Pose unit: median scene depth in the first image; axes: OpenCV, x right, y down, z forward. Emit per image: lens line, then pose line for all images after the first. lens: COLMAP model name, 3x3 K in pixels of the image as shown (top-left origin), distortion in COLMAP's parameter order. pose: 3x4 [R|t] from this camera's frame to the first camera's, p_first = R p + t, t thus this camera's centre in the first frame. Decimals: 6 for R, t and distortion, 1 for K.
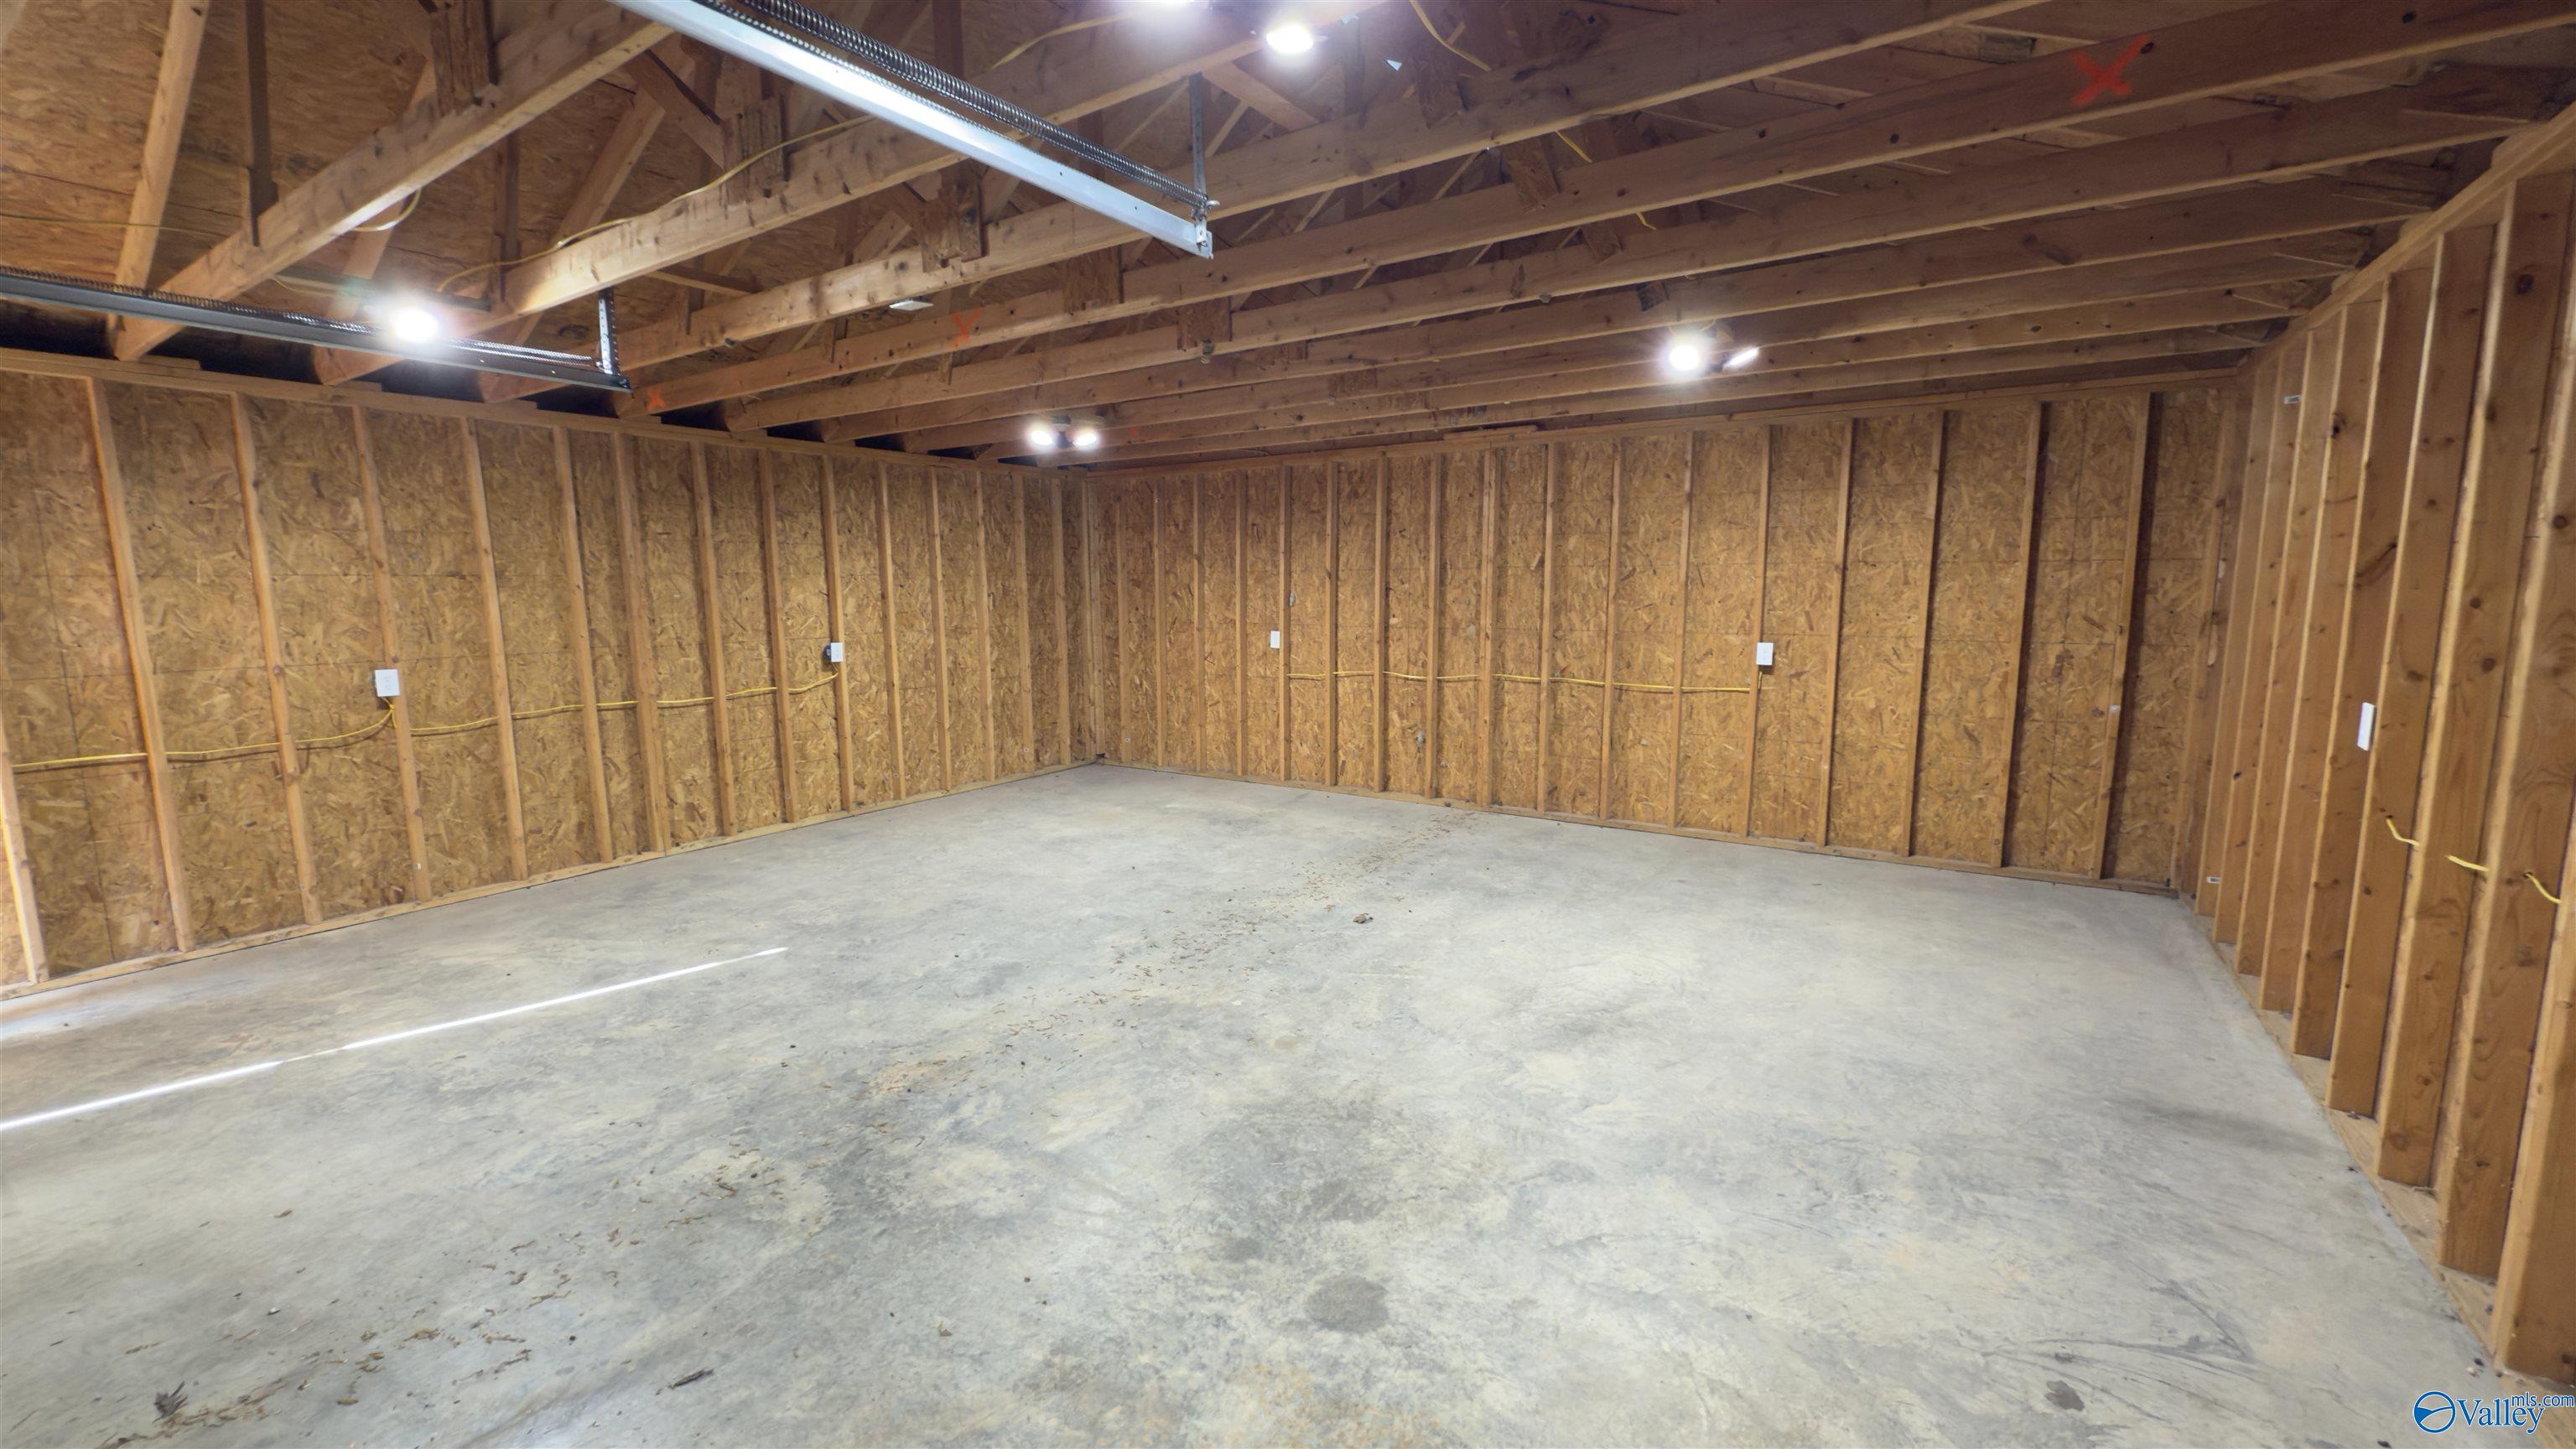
lens RADIAL K [[1025.7, 0, 1288.0], [0, 1025.7, 724.5], [0, 0, 1]] dist [-0.001047, -0.000187]
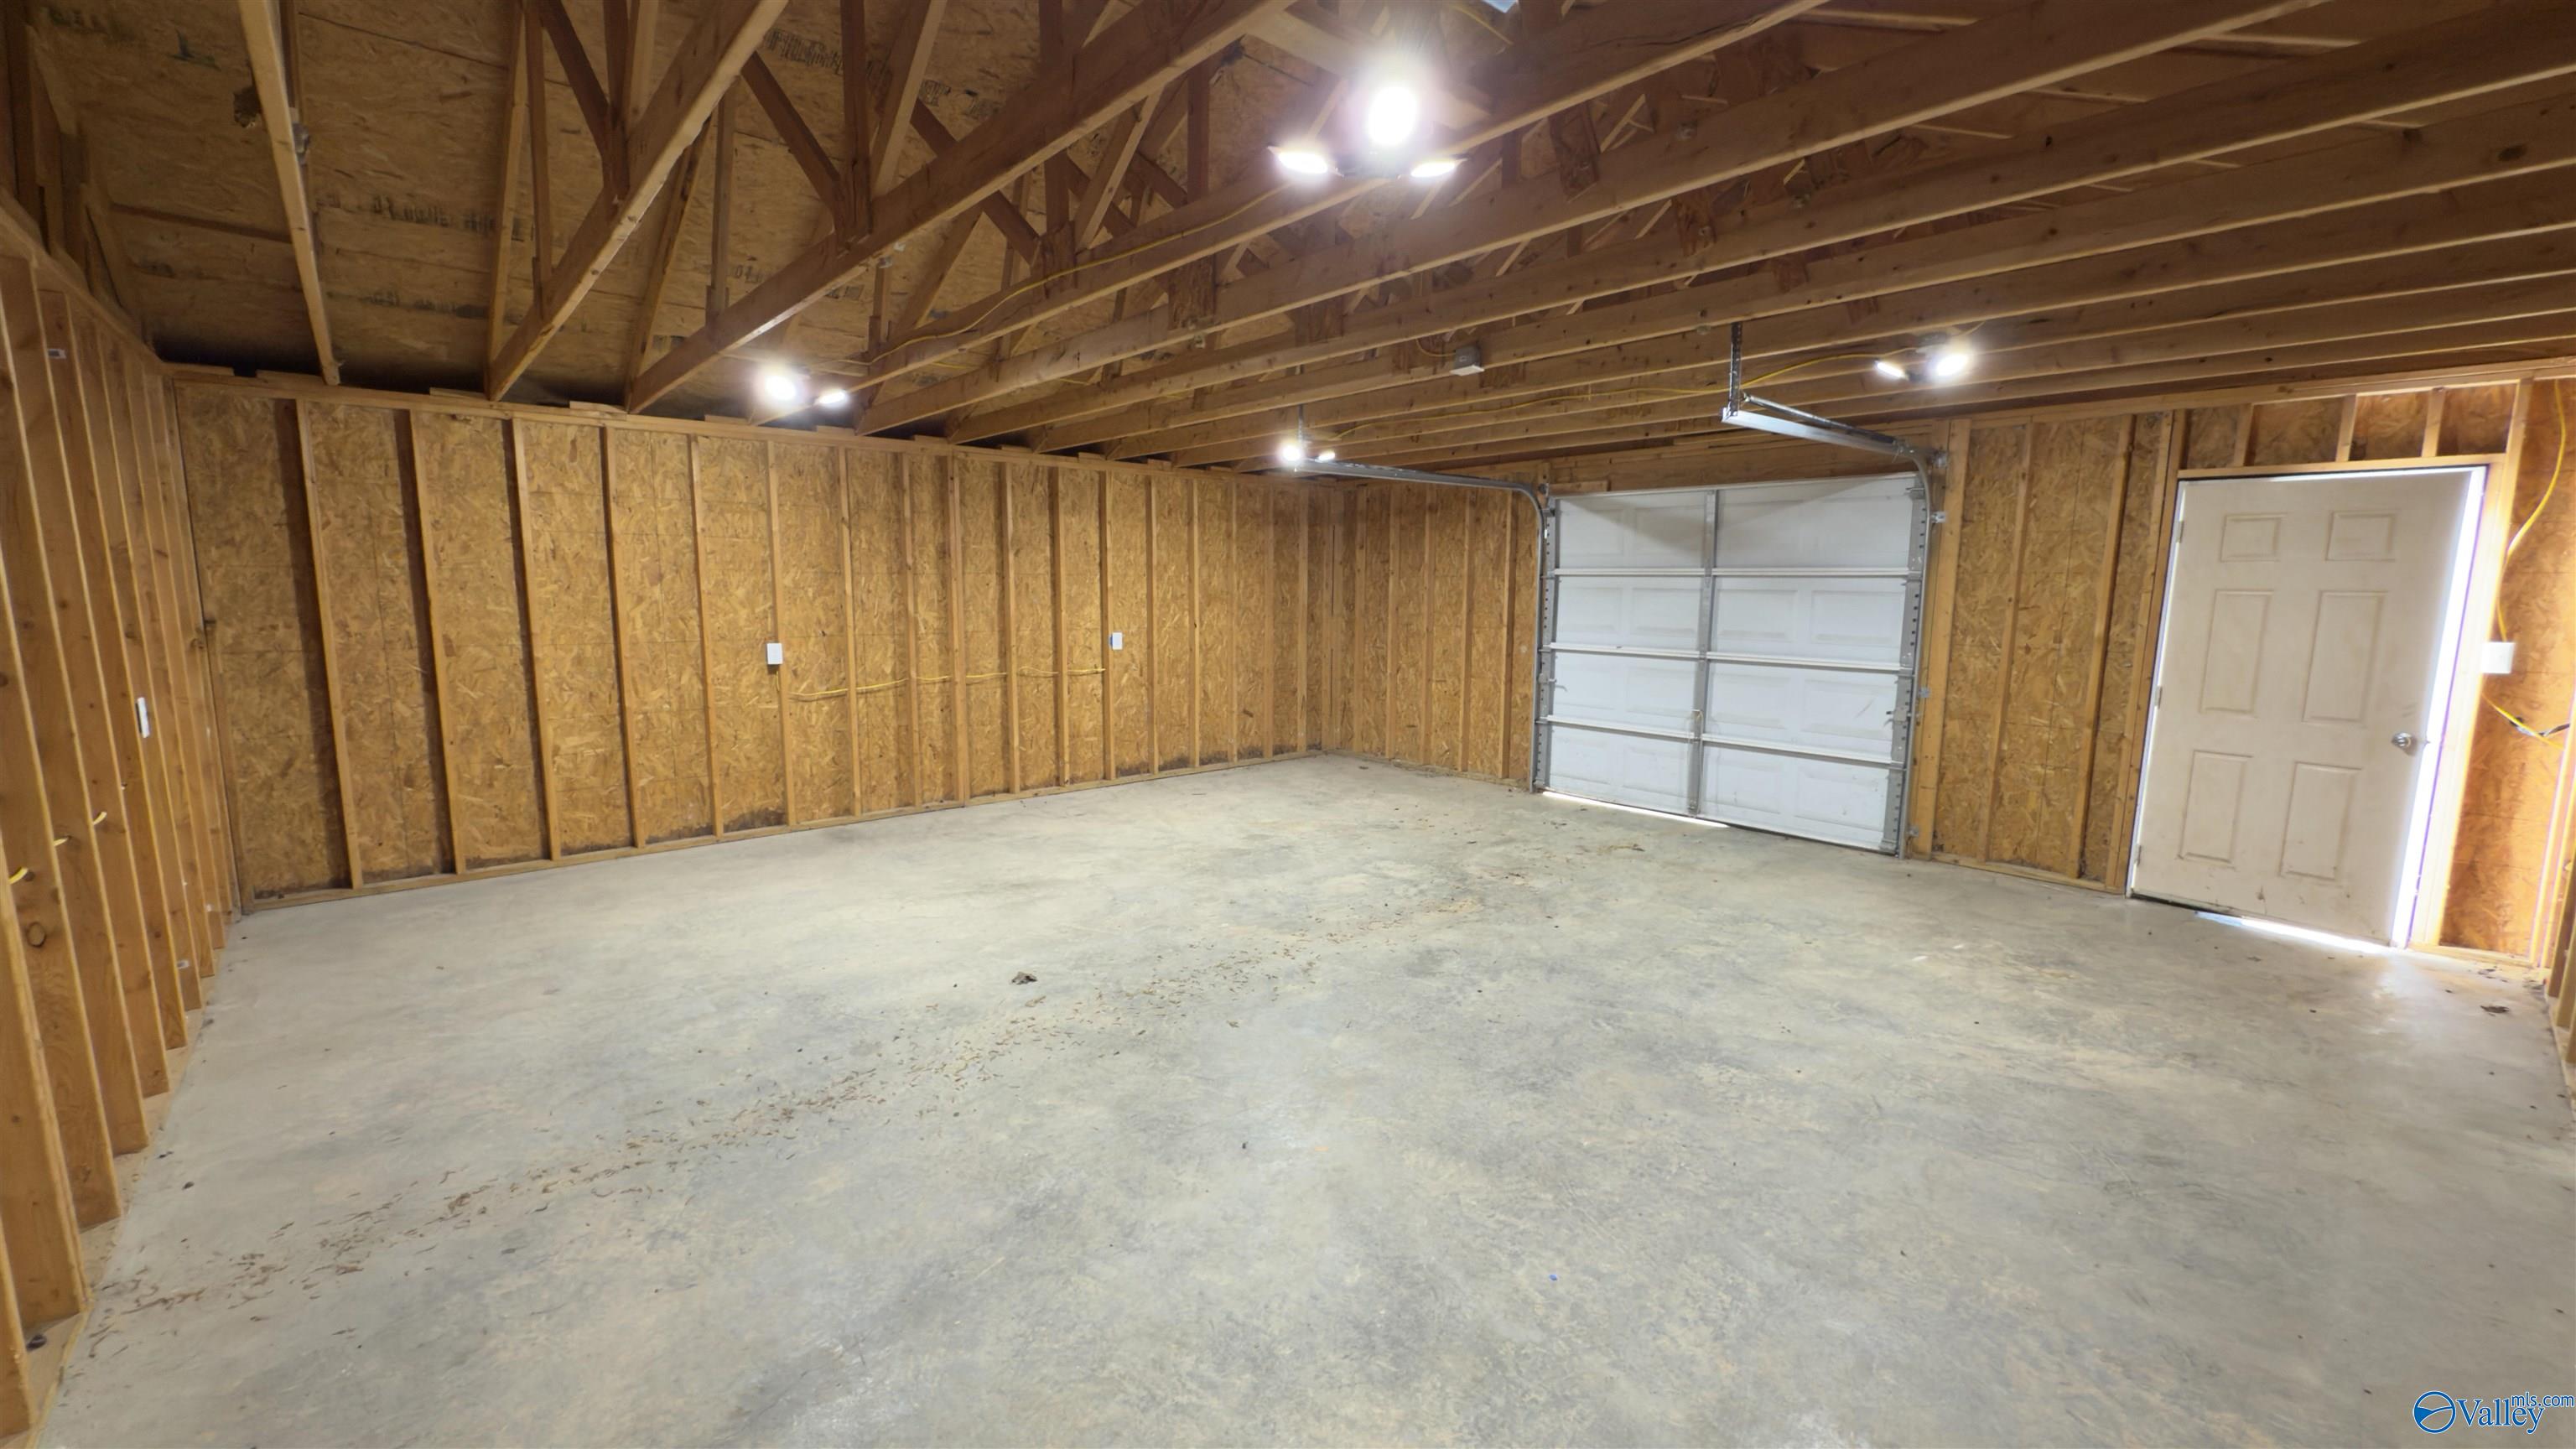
lens RADIAL K [[1025.7, 0, 1288.0], [0, 1025.7, 724.5], [0, 0, 1]] dist [-0.001047, -0.000187]
pose [[-0.966652, -0.030274, 0.254297, -0.426067], [0.039198, 0.963796, 0.263742, -0.283386], [-0.253075, 0.264915, -0.930469, 2.042338]]
